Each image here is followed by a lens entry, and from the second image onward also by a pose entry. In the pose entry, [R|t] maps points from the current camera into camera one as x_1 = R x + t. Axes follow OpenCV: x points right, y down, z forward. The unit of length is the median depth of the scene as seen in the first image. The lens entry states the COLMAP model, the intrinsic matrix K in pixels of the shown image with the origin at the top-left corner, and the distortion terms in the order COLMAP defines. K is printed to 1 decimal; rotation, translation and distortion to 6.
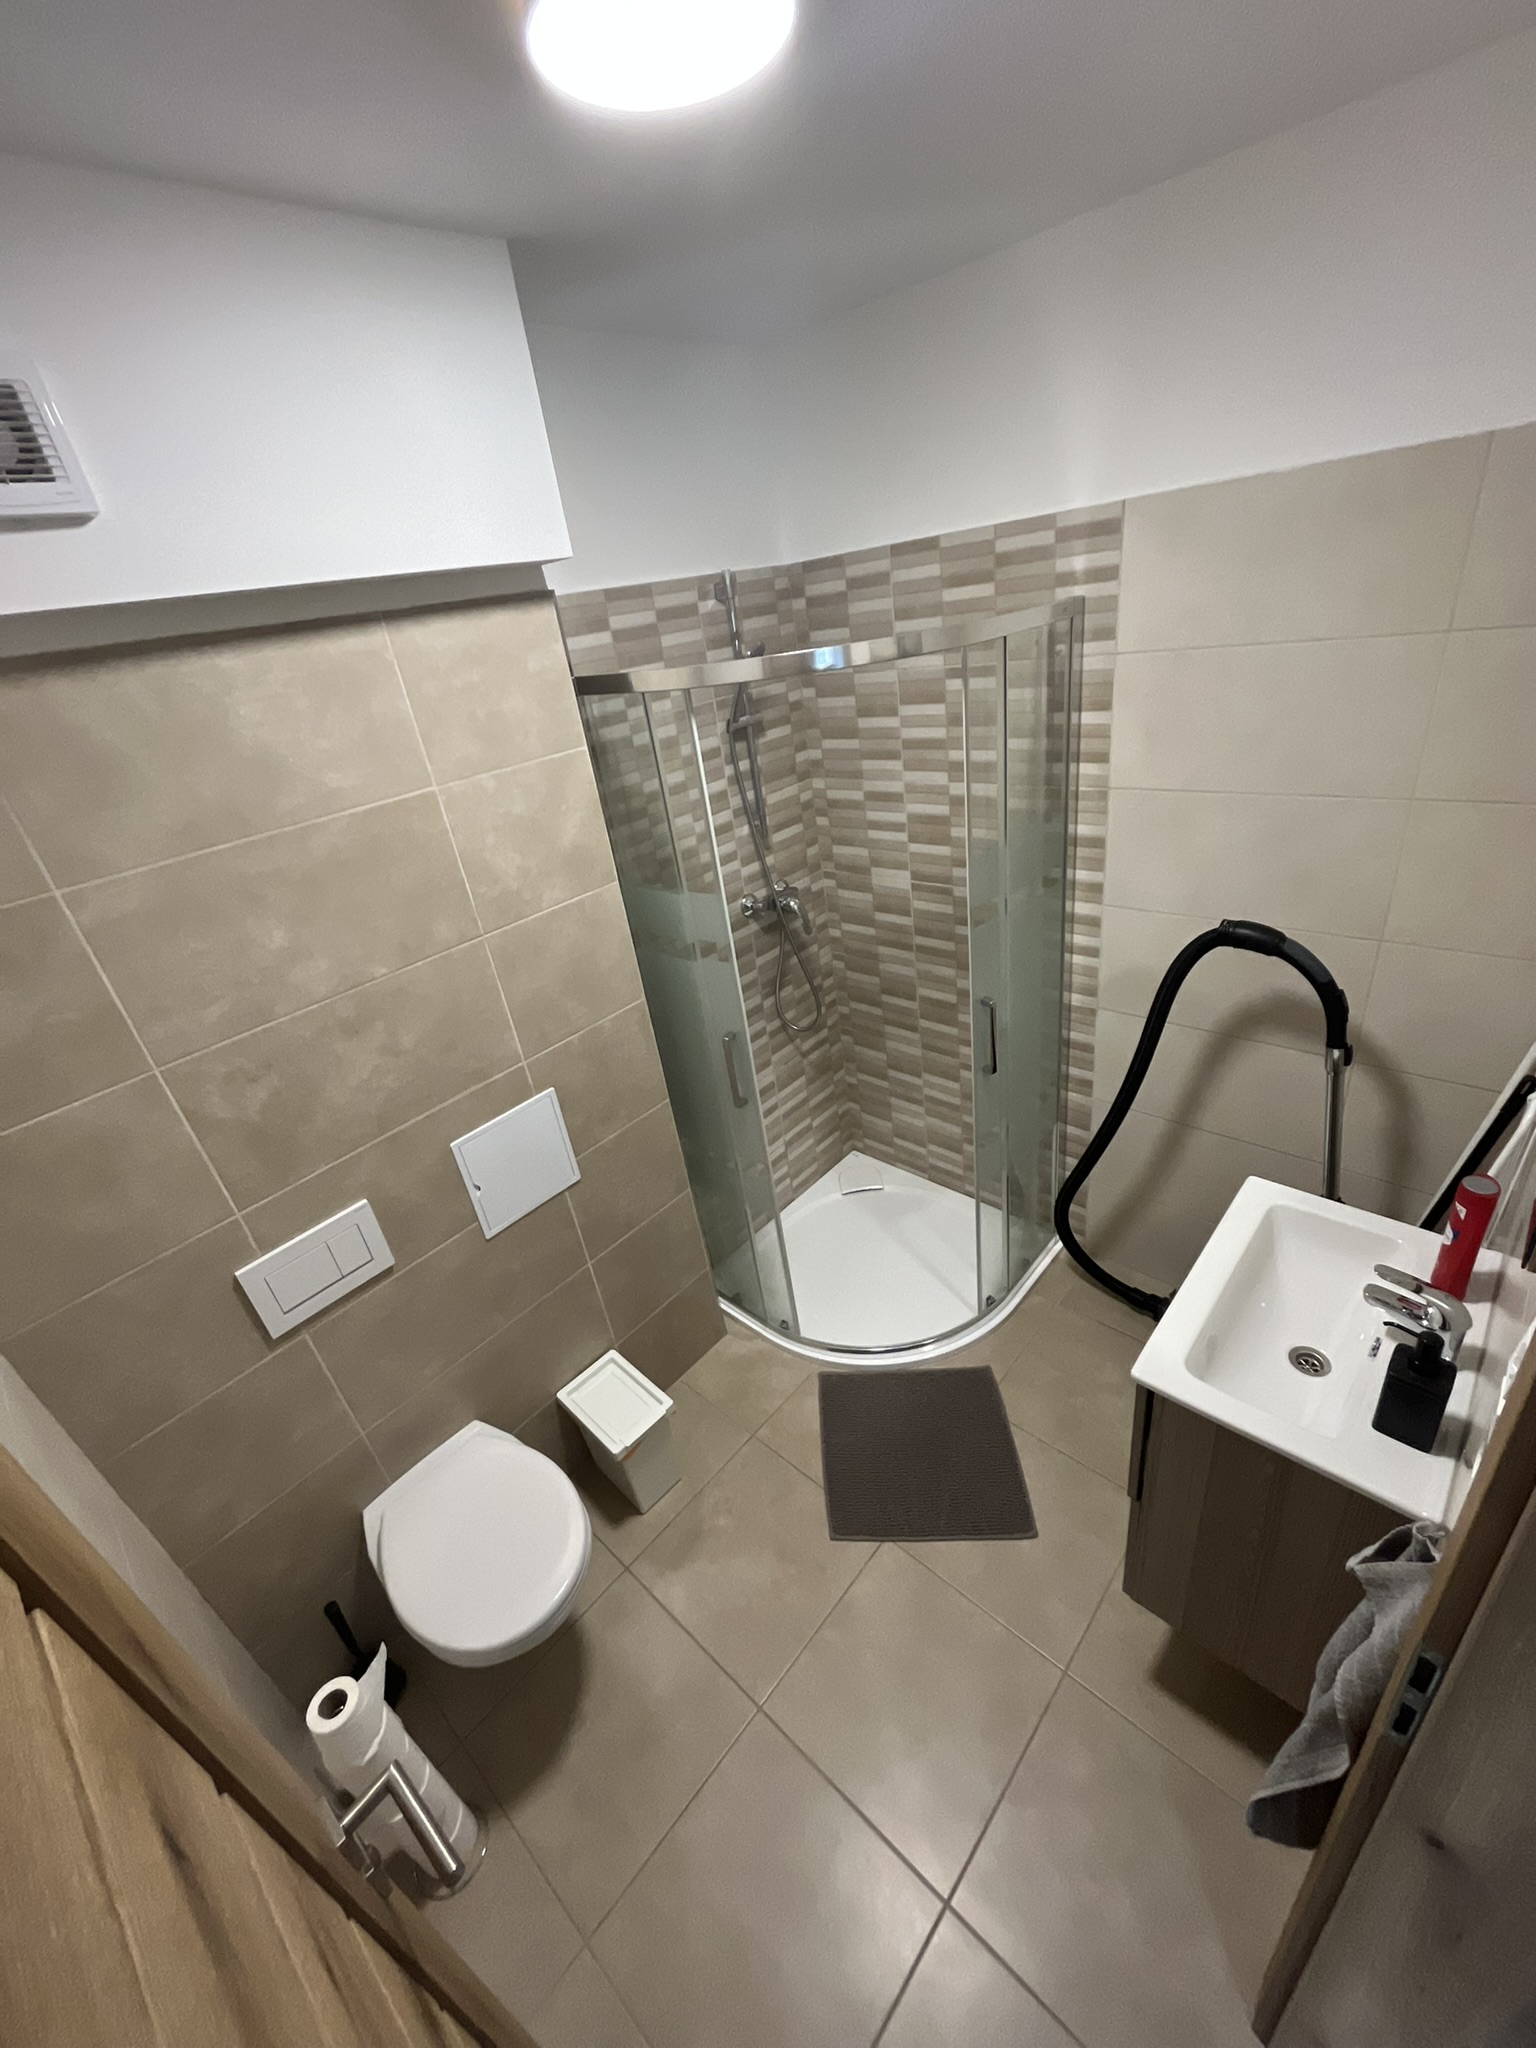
lens RADIAL K [[826.7, 0, 769.3], [0, 826.7, 1029.6], [0, 0, 1]] dist [-0.001193, -0.000162]
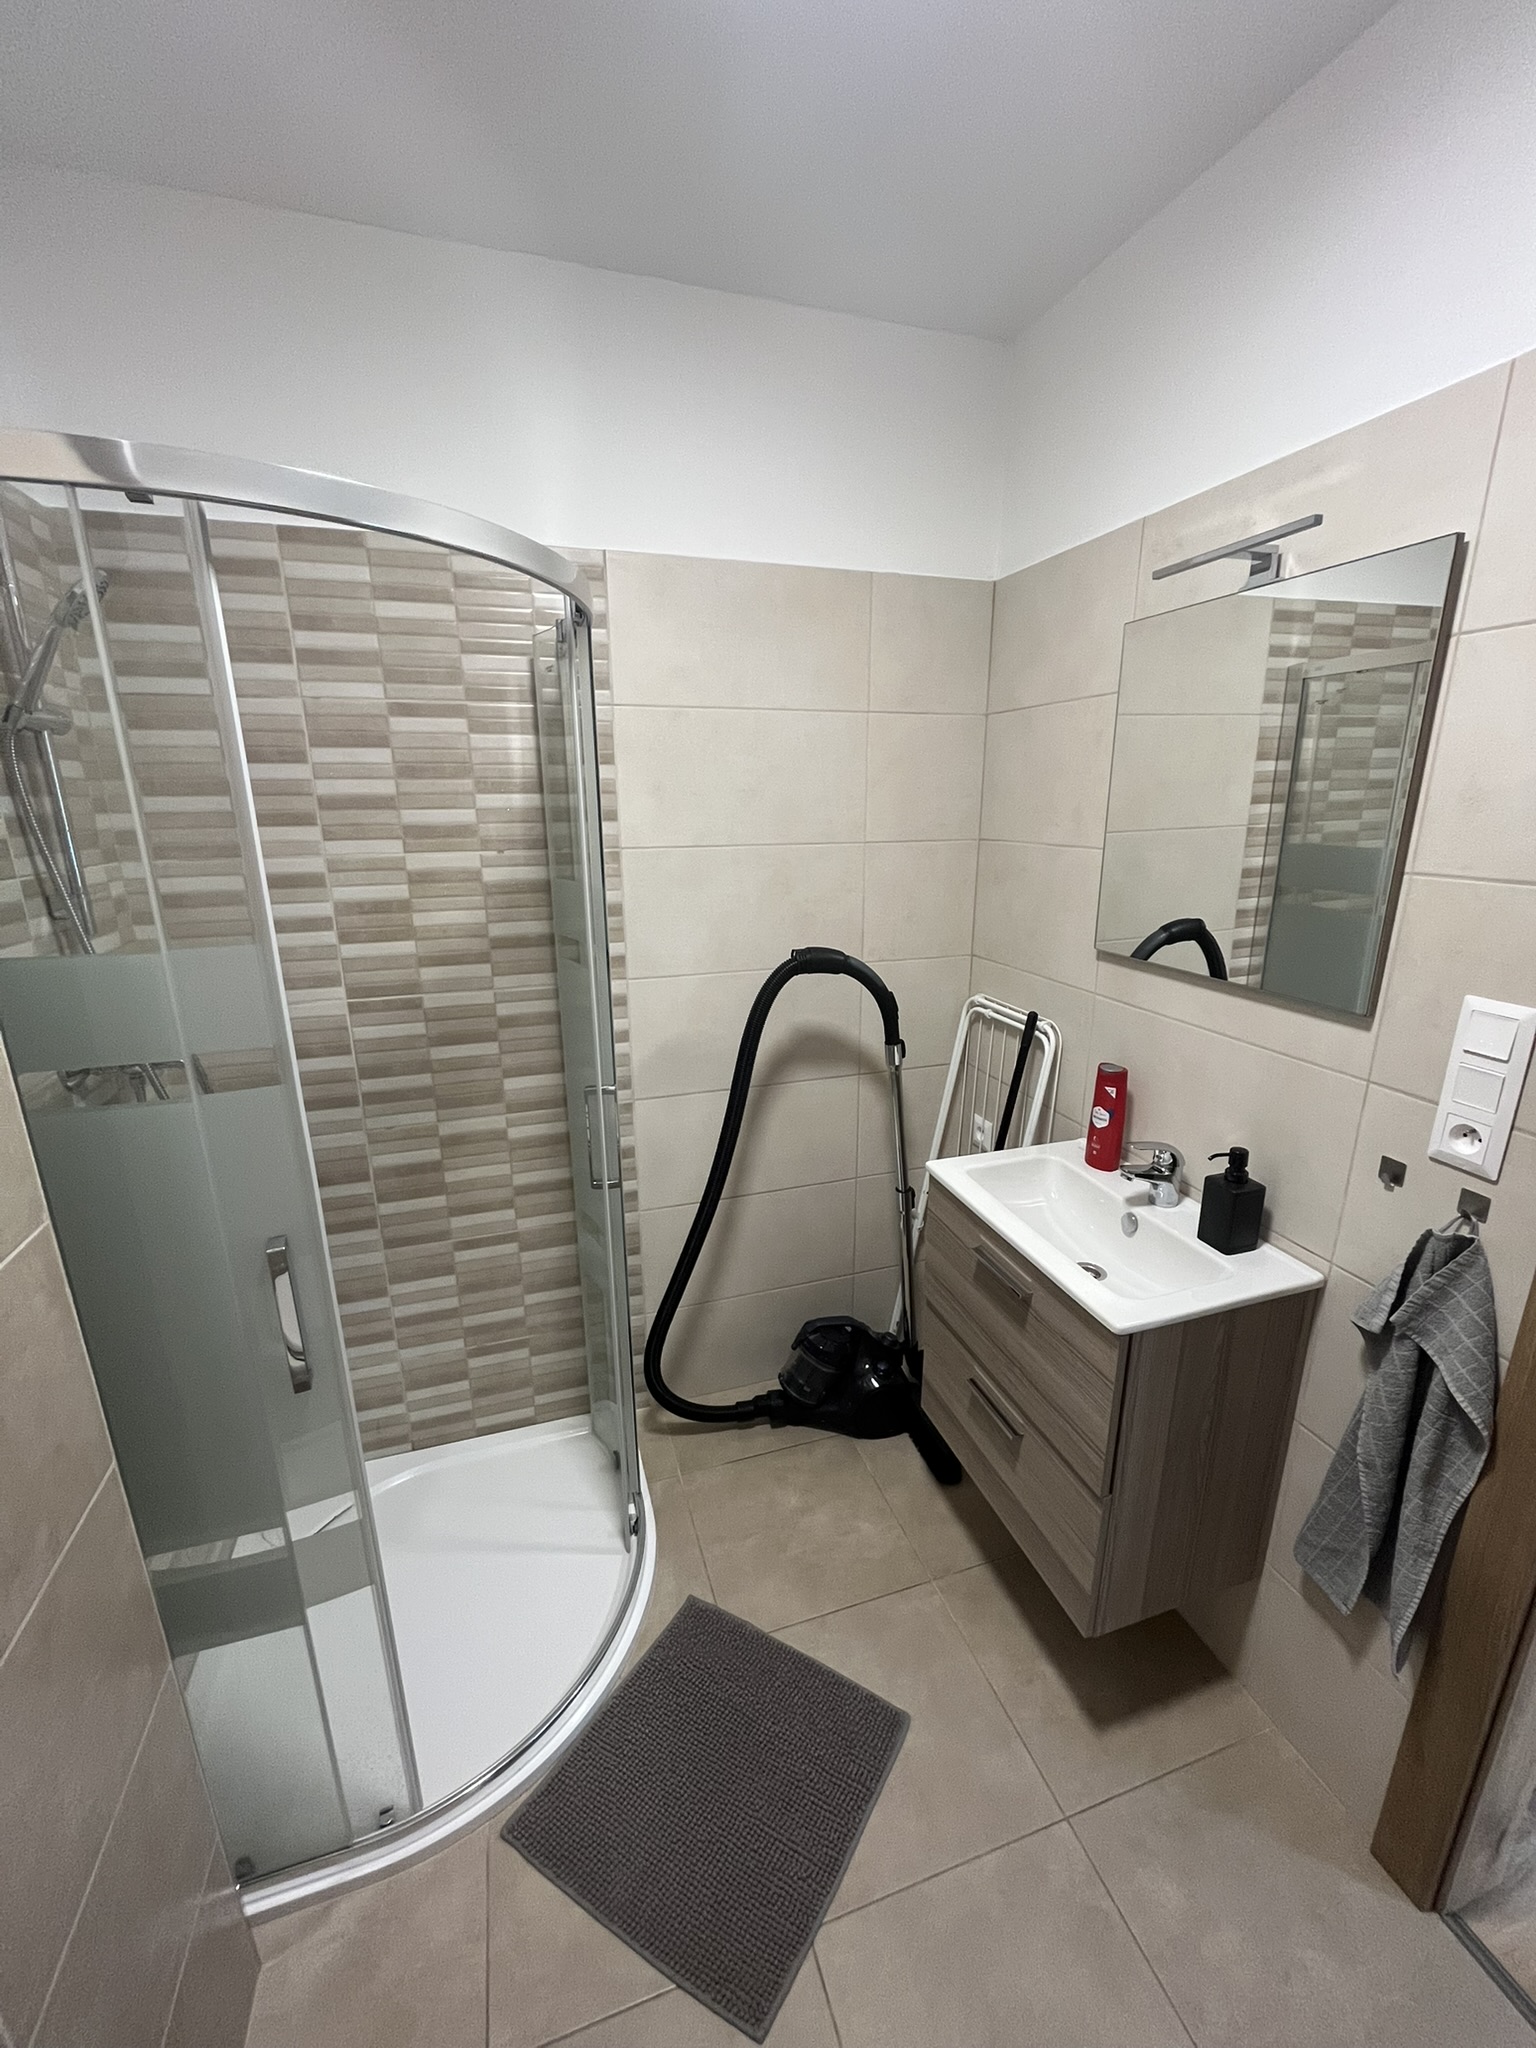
lens RADIAL K [[826.7, 0, 769.3], [0, 826.7, 1029.6], [0, 0, 1]] dist [-0.001193, -0.000162]
pose [[0.485849, -0.100893, 0.868200, -0.283402], [0.351178, 0.932146, -0.088196, 0.031038], [-0.800390, 0.347743, 0.488314, 0.419008]]
